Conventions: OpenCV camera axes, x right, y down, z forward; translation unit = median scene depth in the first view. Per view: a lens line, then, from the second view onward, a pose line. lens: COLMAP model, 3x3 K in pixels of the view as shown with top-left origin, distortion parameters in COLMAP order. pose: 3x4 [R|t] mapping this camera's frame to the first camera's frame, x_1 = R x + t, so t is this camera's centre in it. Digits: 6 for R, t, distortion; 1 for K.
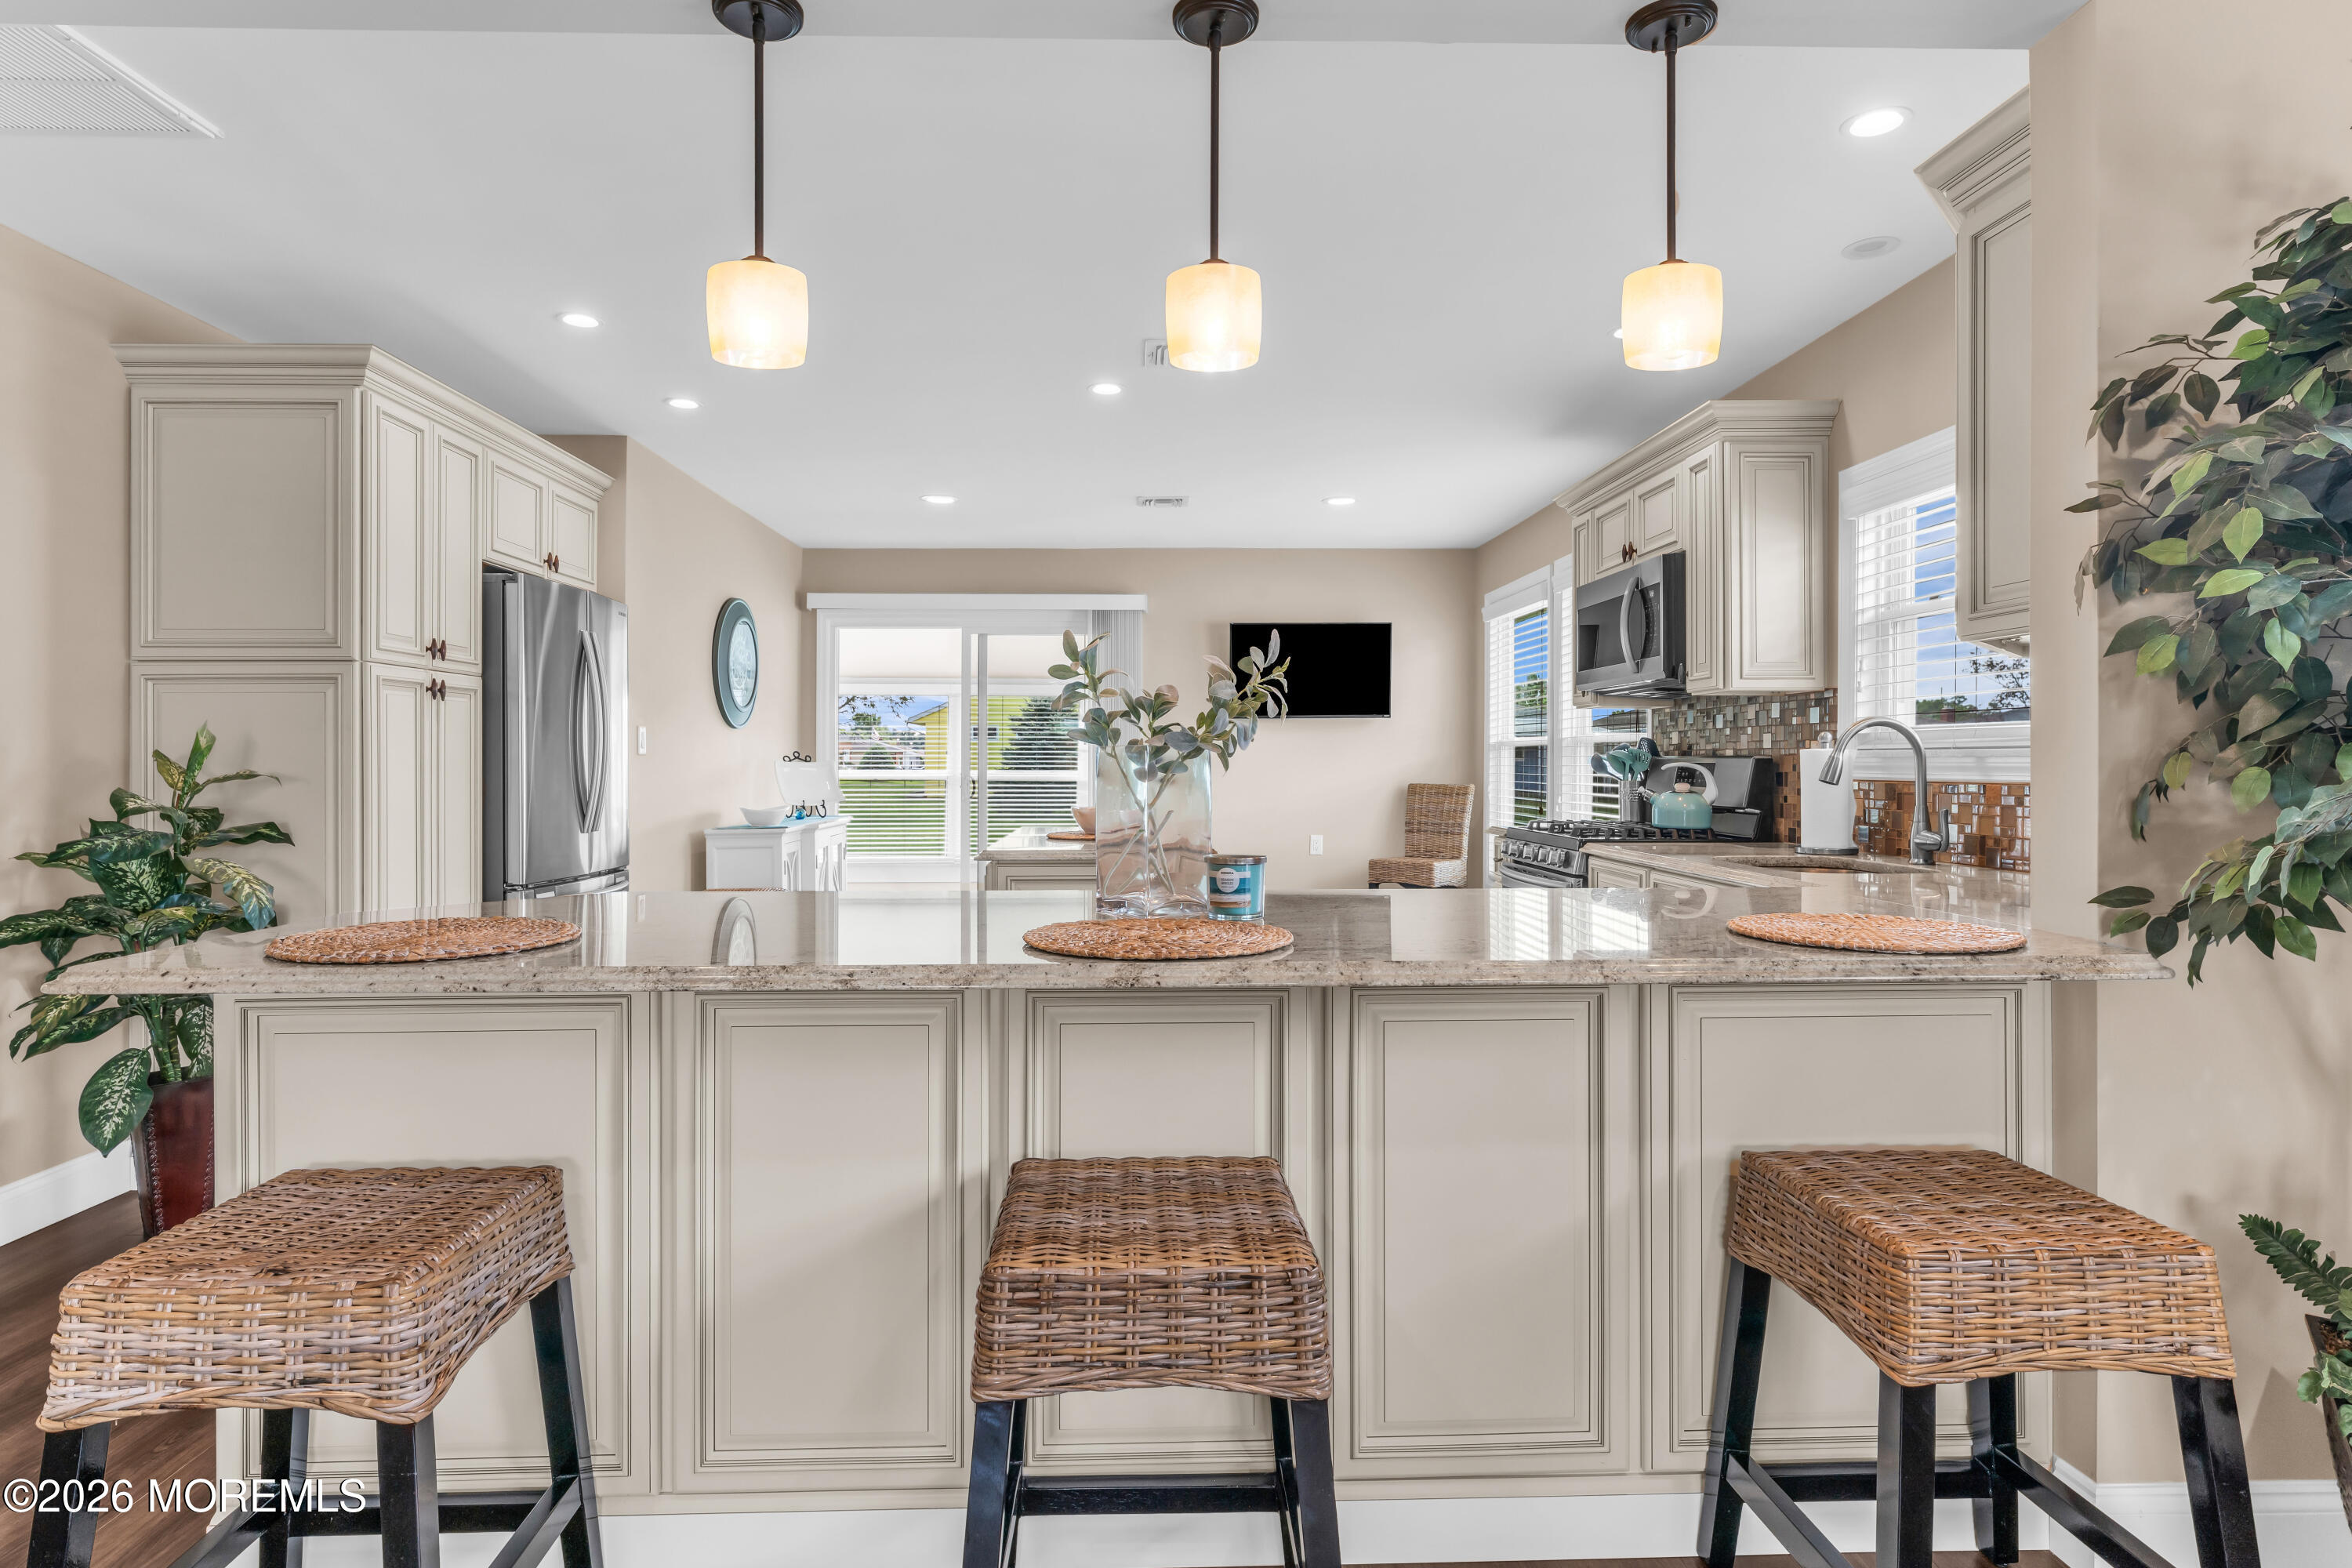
lens RADIAL K [[1229.9, 0, 1173.9], [0, 1229.9, 741.7], [0, 0, 1]] dist [-0.001094, 0.000211]
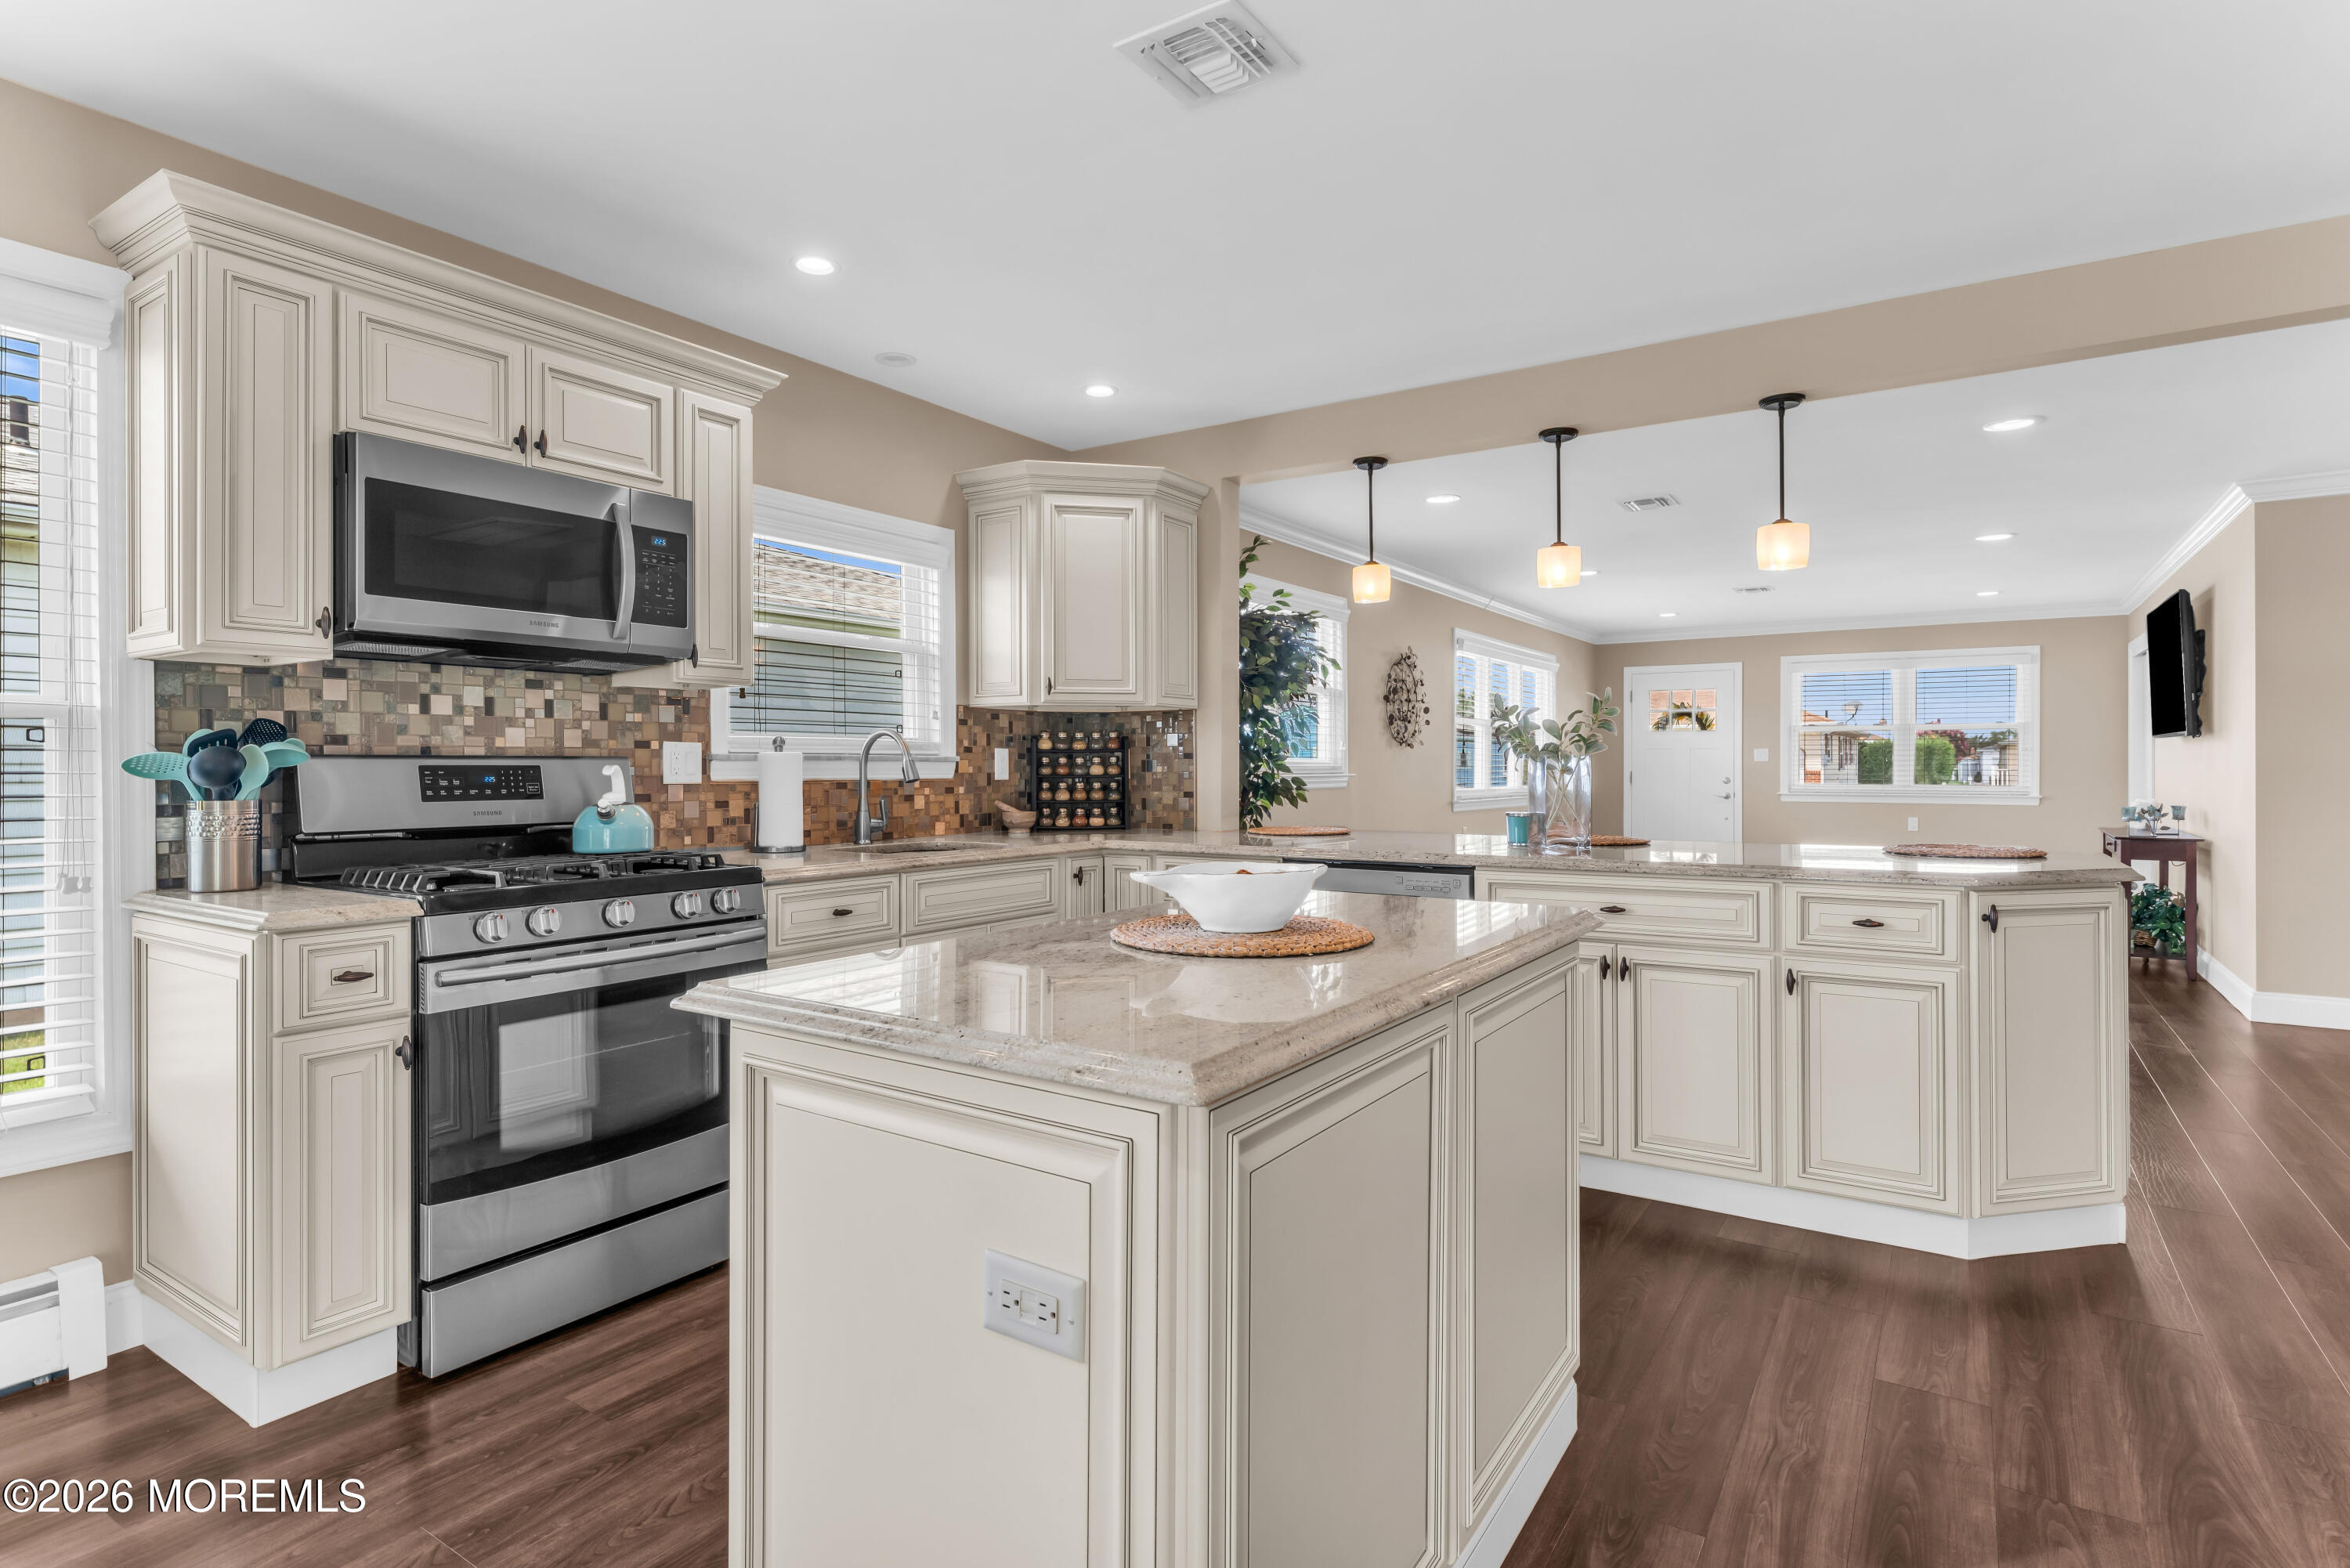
lens RADIAL K [[1186.4, 0, 1170.2], [0, 1186.4, 766.7], [0, 0, 1]] dist [-0.000824, -0.000501]
pose [[-0.812753, 0.001354, 0.582607, -0.294336], [-0.007634, 0.999887, -0.012972, 0.025459], [-0.582559, -0.014990, -0.812650, 1.428365]]
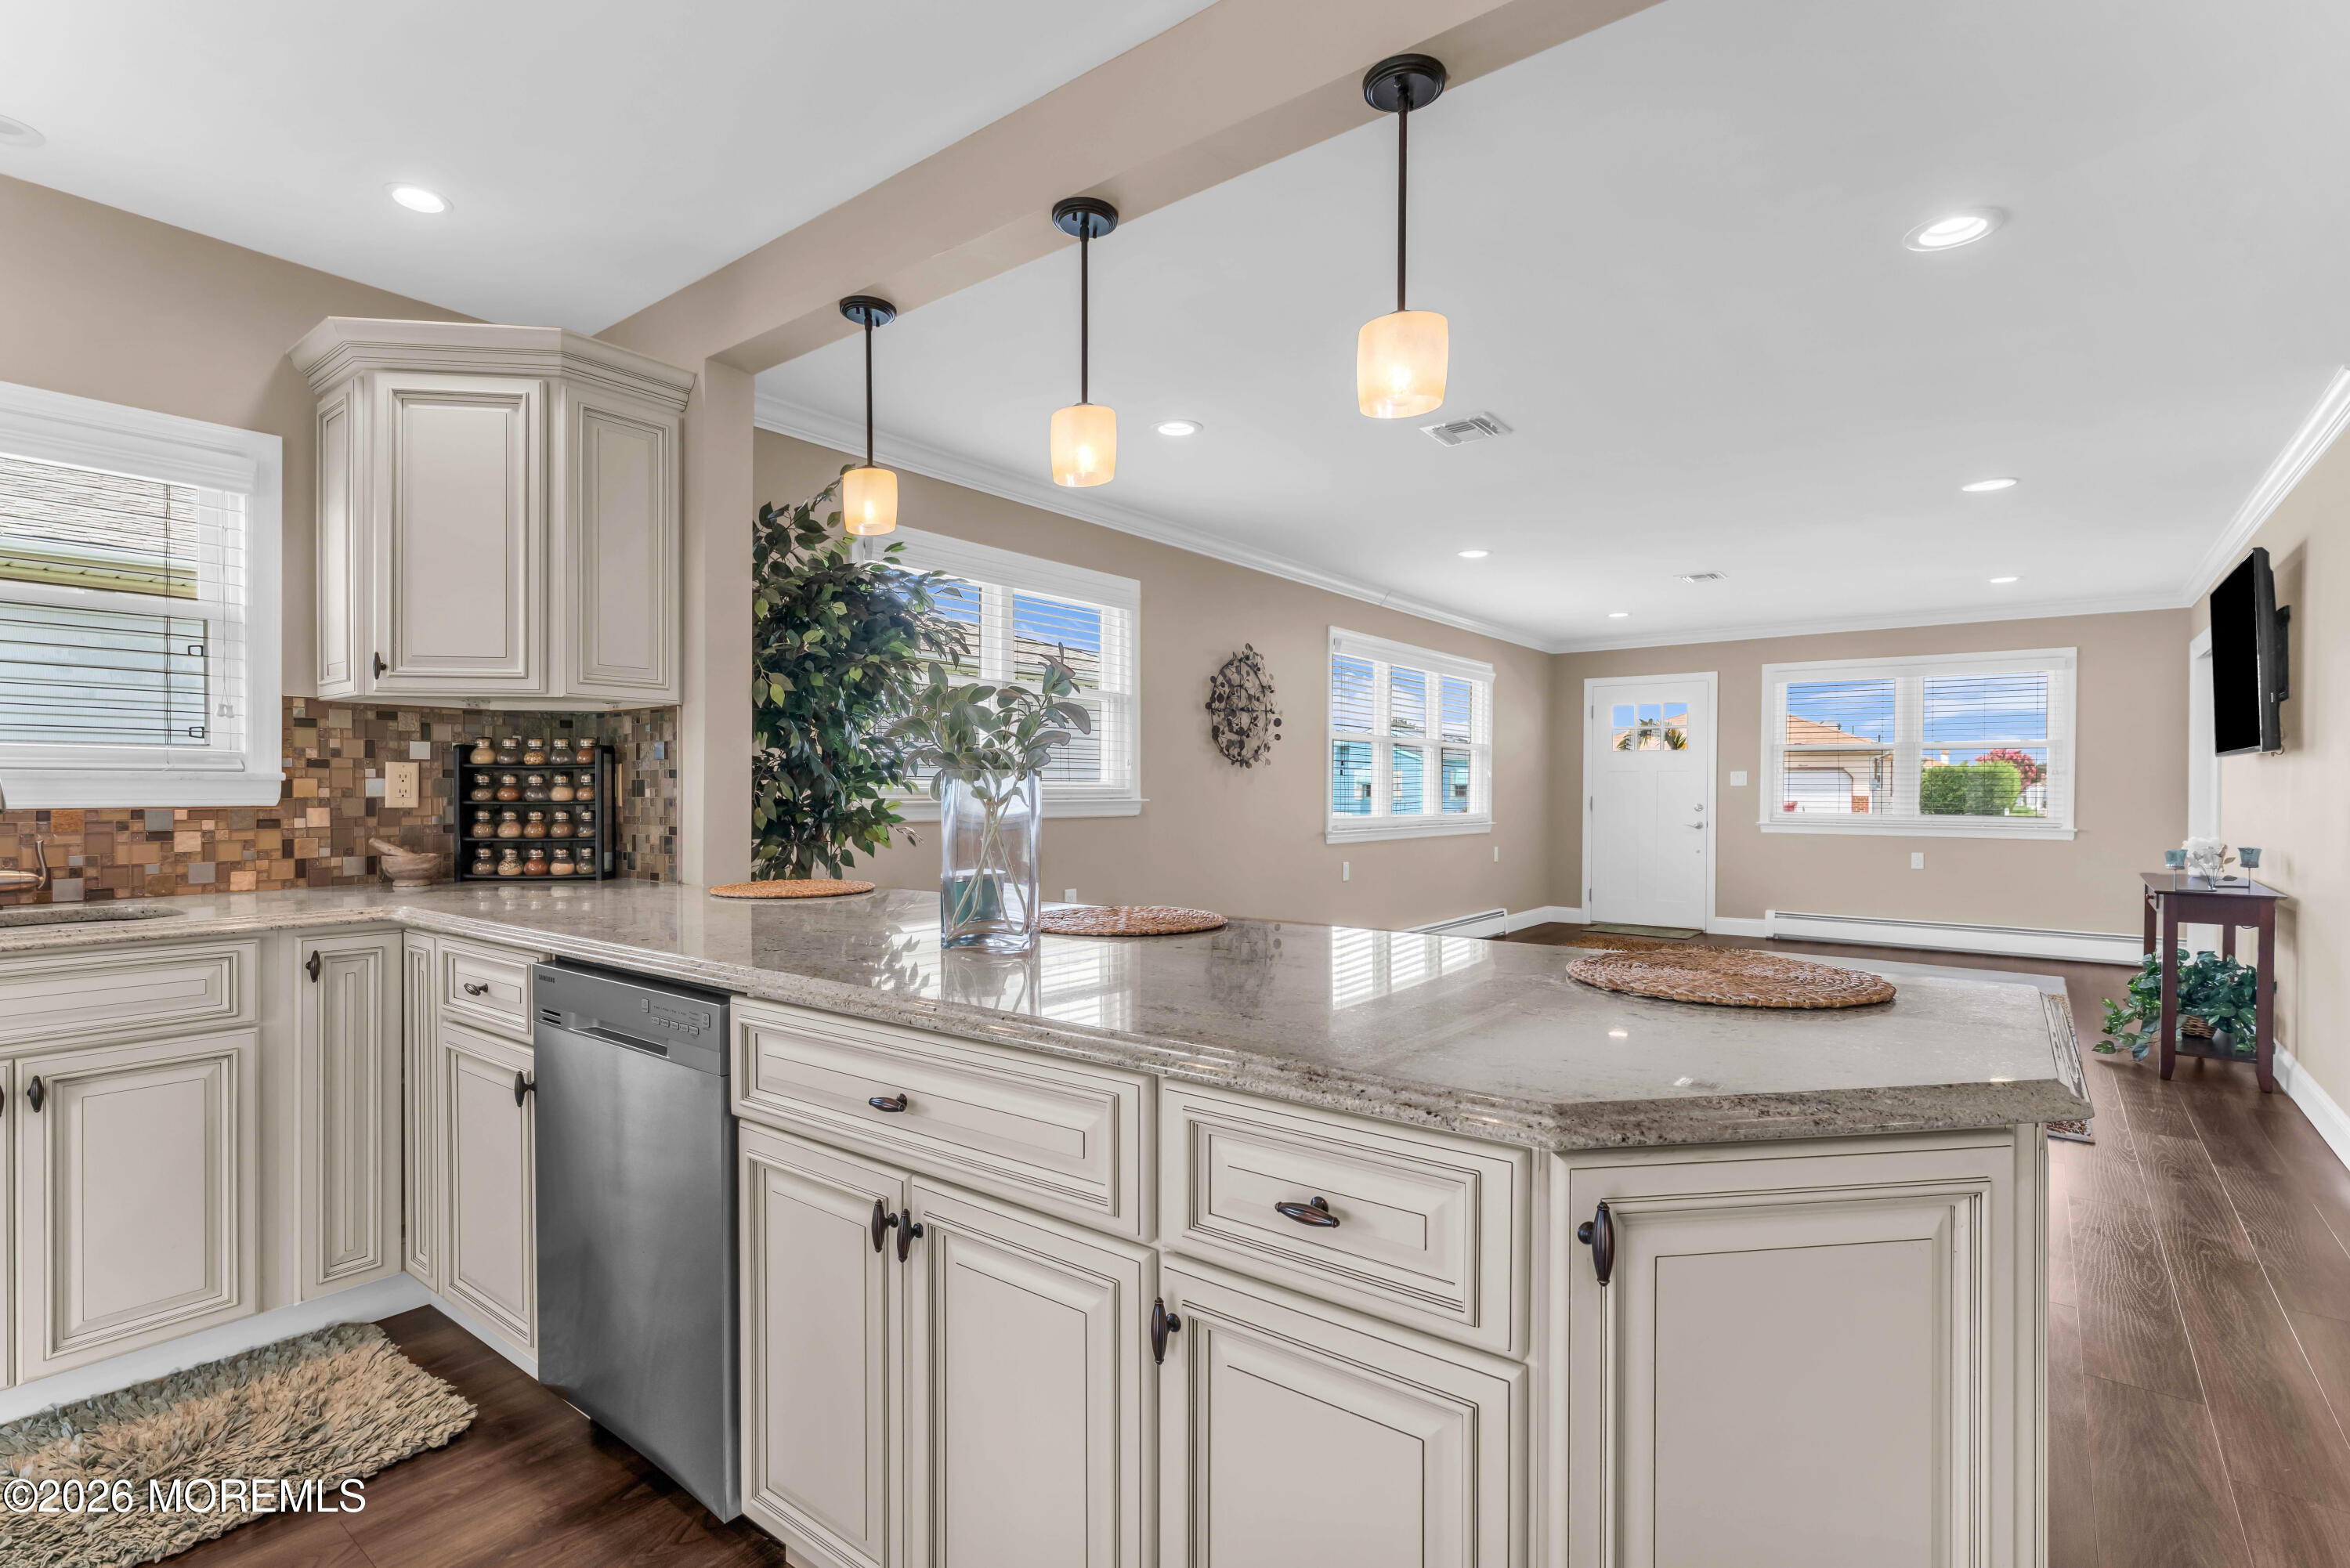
lens RADIAL K [[1100.8, 0, 1165.7], [0, 1100.8, 795.4], [0, 0, 1]] dist [-0.001752, -0.000304]
pose [[-0.763243, -0.005370, 0.646089, -0.355463], [-0.012540, 0.999900, -0.006503, 0.014737], [-0.645990, -0.013065, -0.763234, 0.821415]]
